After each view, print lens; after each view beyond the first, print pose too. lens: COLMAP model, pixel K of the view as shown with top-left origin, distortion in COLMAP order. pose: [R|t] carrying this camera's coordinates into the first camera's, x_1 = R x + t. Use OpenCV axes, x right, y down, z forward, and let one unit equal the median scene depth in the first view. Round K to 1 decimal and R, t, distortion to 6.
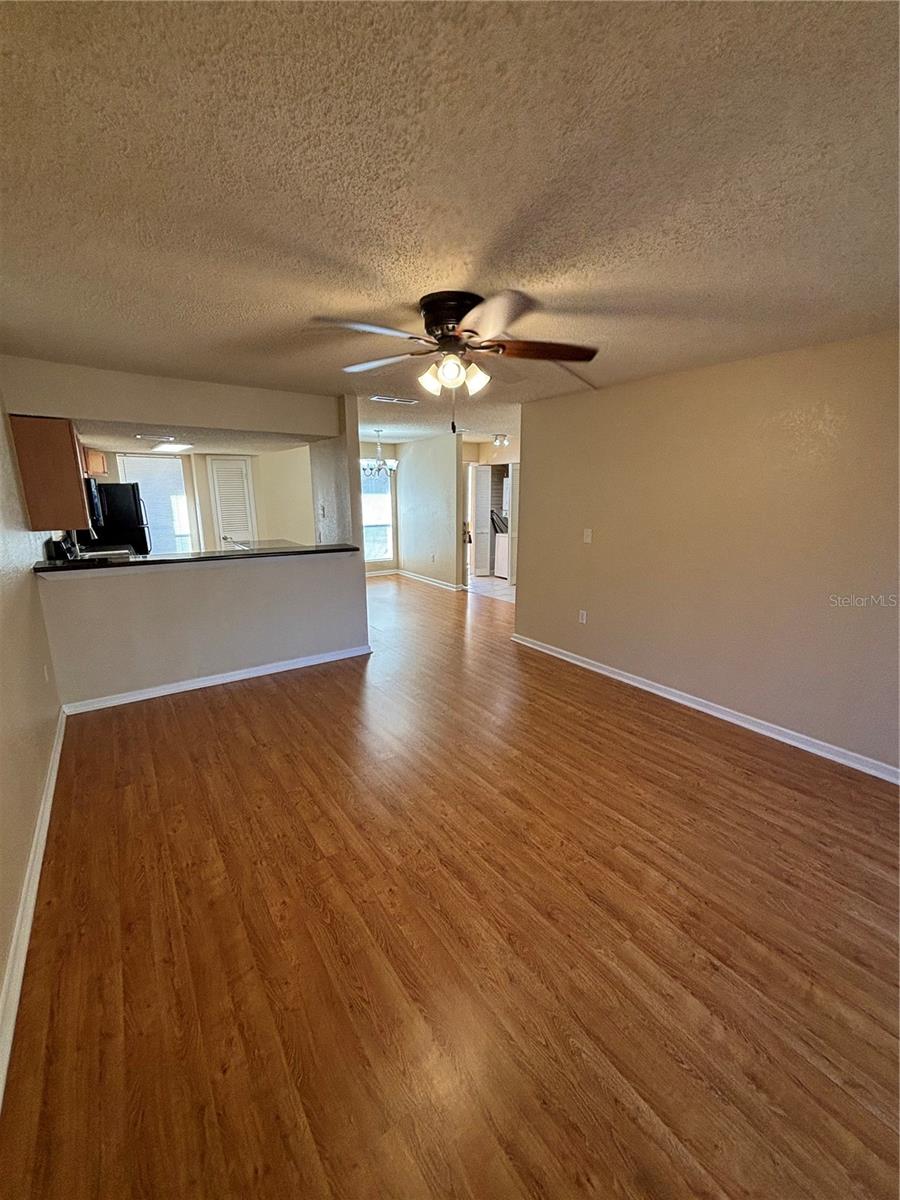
lens RADIAL K [[478.1, 0, 450.0], [0, 478.1, 600.0], [0, 0, 1]] dist [0.016014, -0.000209]
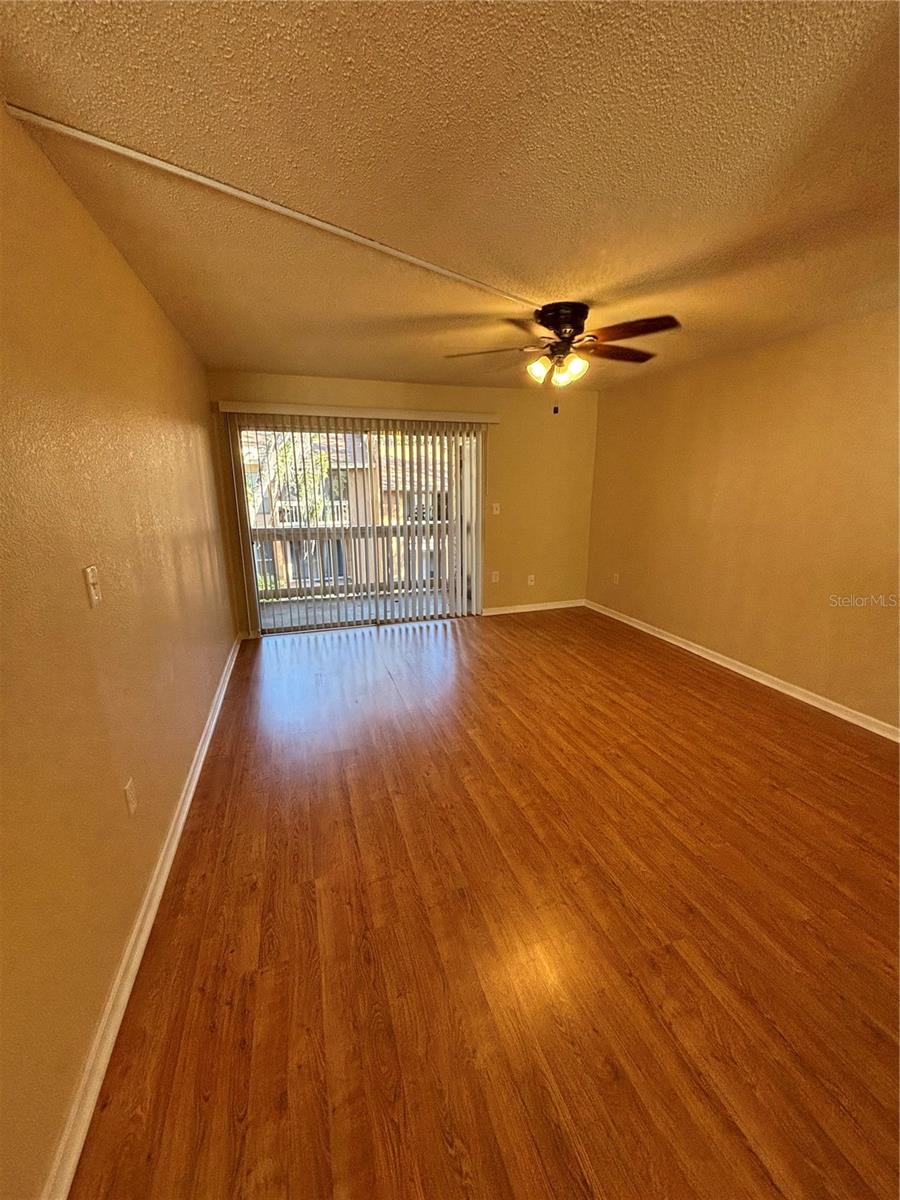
lens RADIAL K [[478.1, 0, 450.0], [0, 478.1, 600.0], [0, 0, 1]] dist [0.016014, -0.000209]
pose [[-0.953870, -0.071654, 0.291544, -0.122441], [0.073171, 0.886330, 0.457236, -0.509294], [-0.291167, 0.457476, -0.840201, 2.318398]]
